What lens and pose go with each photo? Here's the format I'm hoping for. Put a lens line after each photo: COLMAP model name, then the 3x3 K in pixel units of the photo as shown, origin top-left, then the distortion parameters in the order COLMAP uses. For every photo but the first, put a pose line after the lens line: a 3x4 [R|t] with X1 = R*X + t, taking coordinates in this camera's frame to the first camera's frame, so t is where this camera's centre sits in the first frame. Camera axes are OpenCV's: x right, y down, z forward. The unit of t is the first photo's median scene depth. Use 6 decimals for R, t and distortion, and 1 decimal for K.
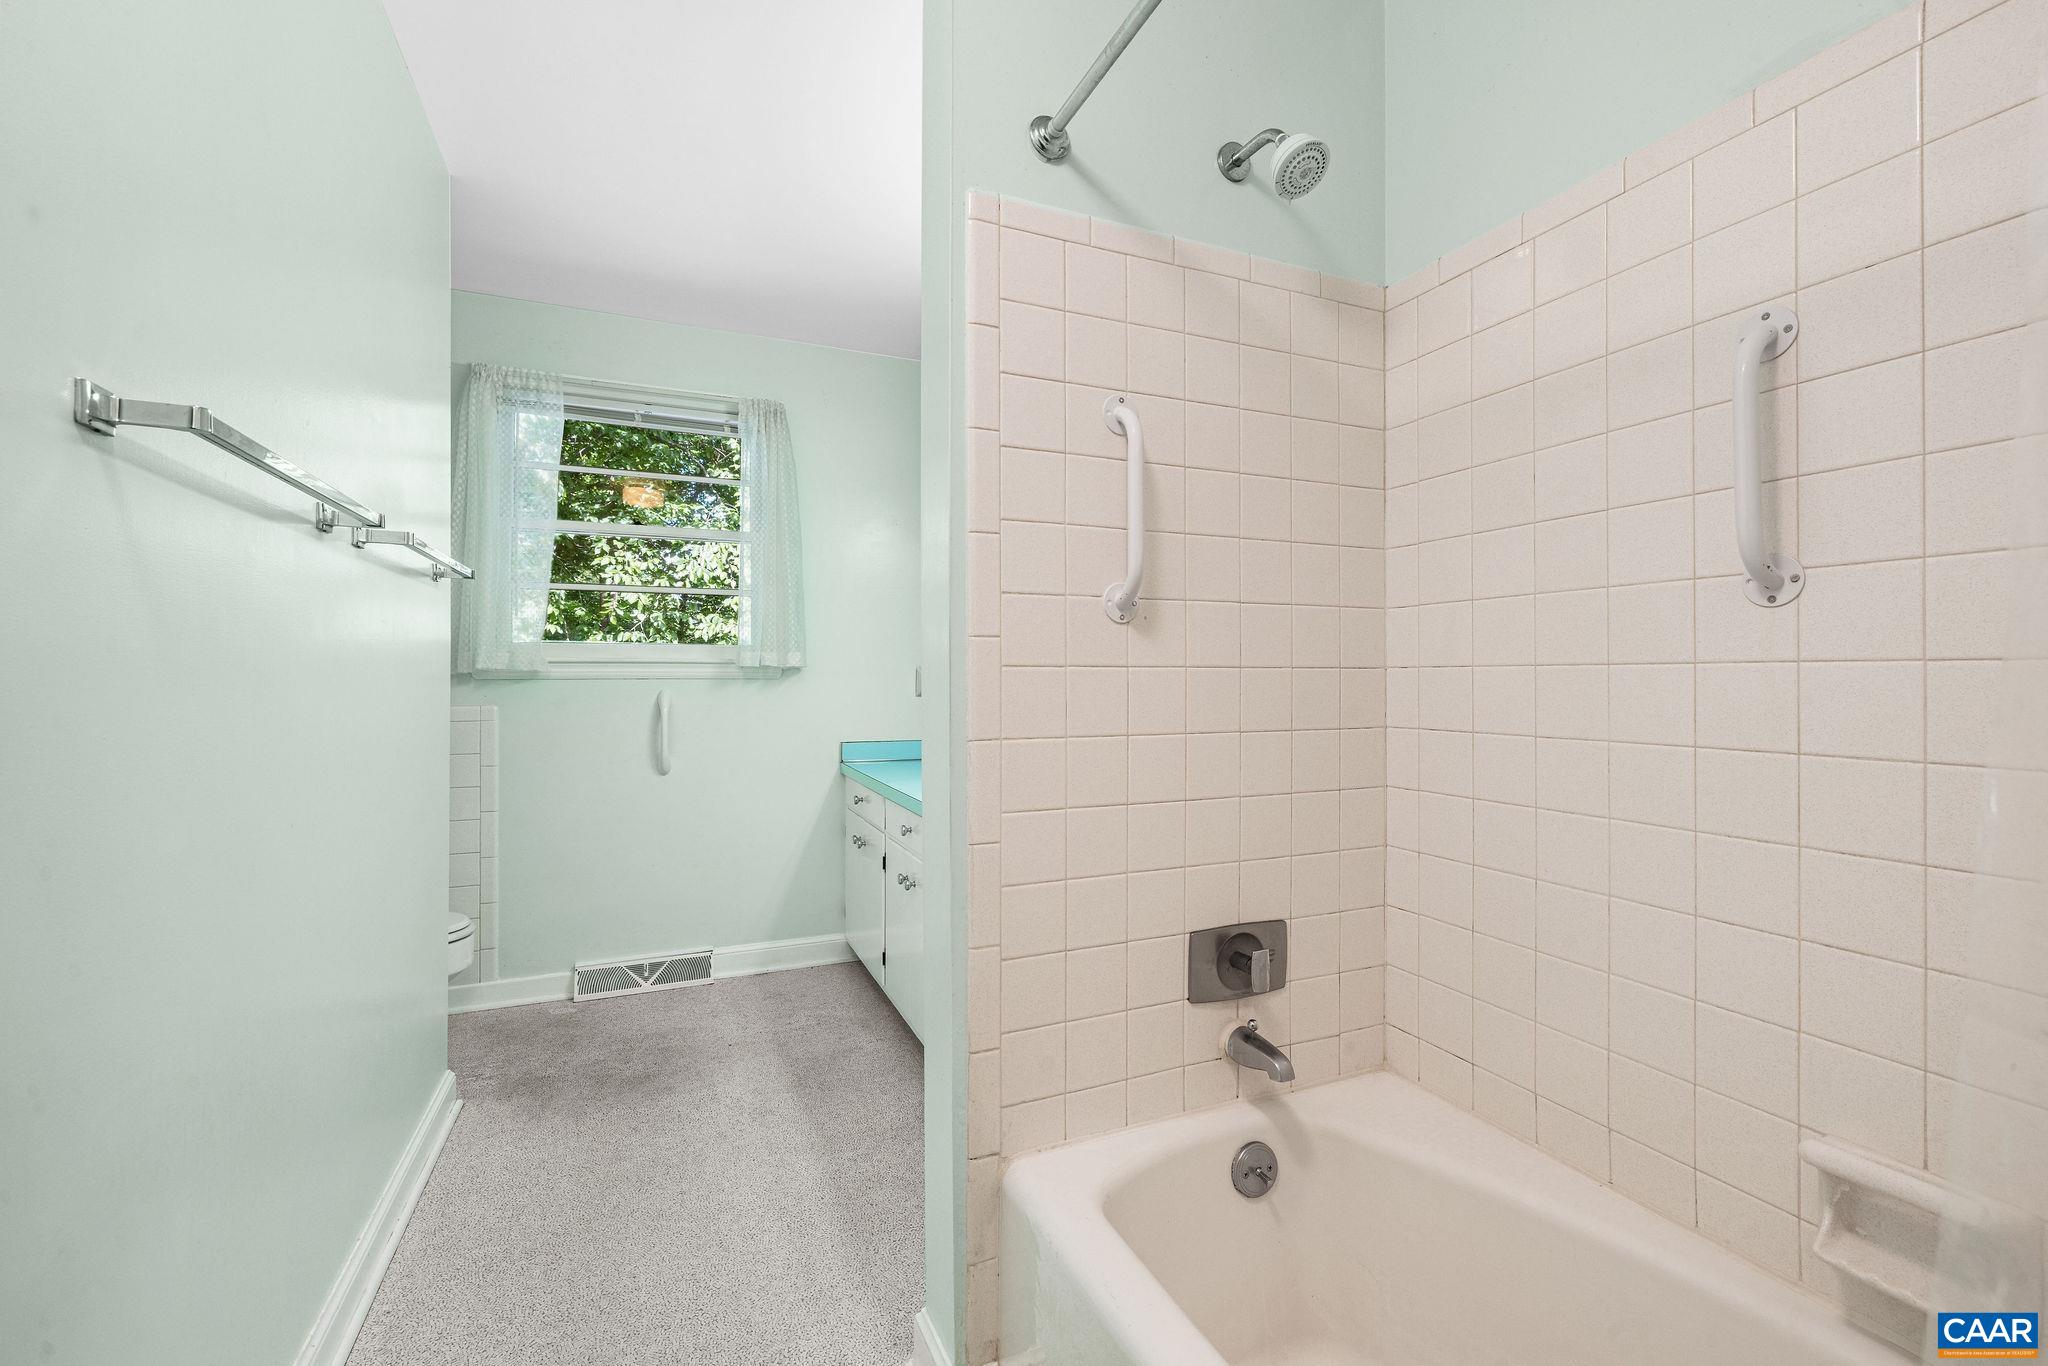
lens RADIAL K [[842.8, 0, 1020.2], [0, 842.8, 677.3], [0, 0, 1]] dist [-0.003648, -0.000577]
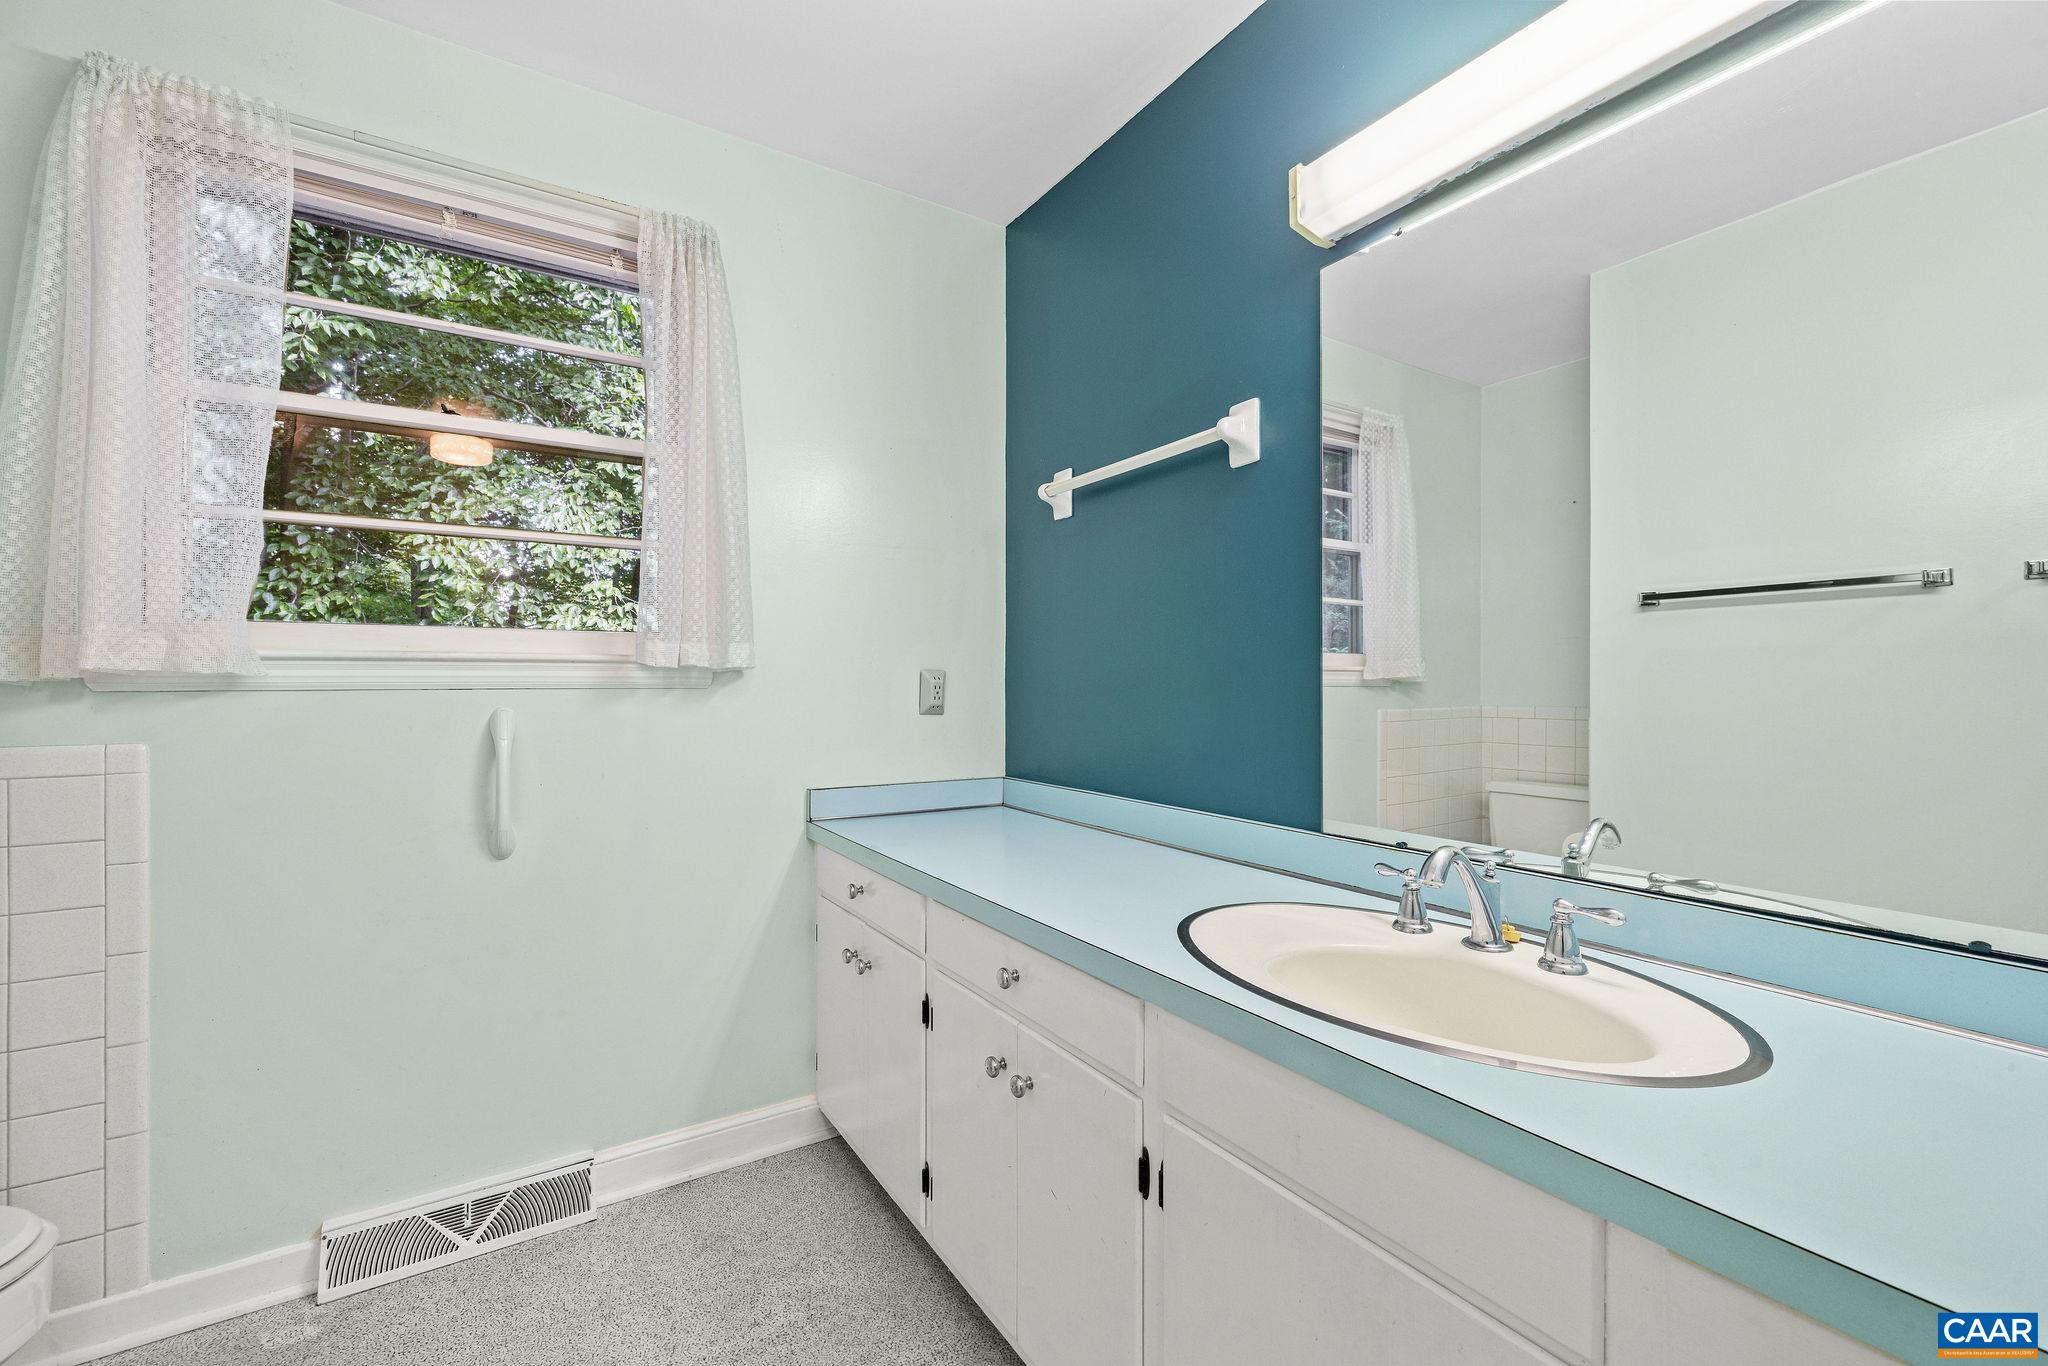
lens RADIAL K [[842.8, 0, 1029.4], [0, 842.8, 681.5], [0, 0, 1]] dist [-0.003648, -0.000577]
pose [[0.987060, -0.002601, 0.160333, -0.164785], [0.003010, 0.999993, -0.002308, -0.000826], [-0.160326, 0.002761, 0.987060, 0.388543]]
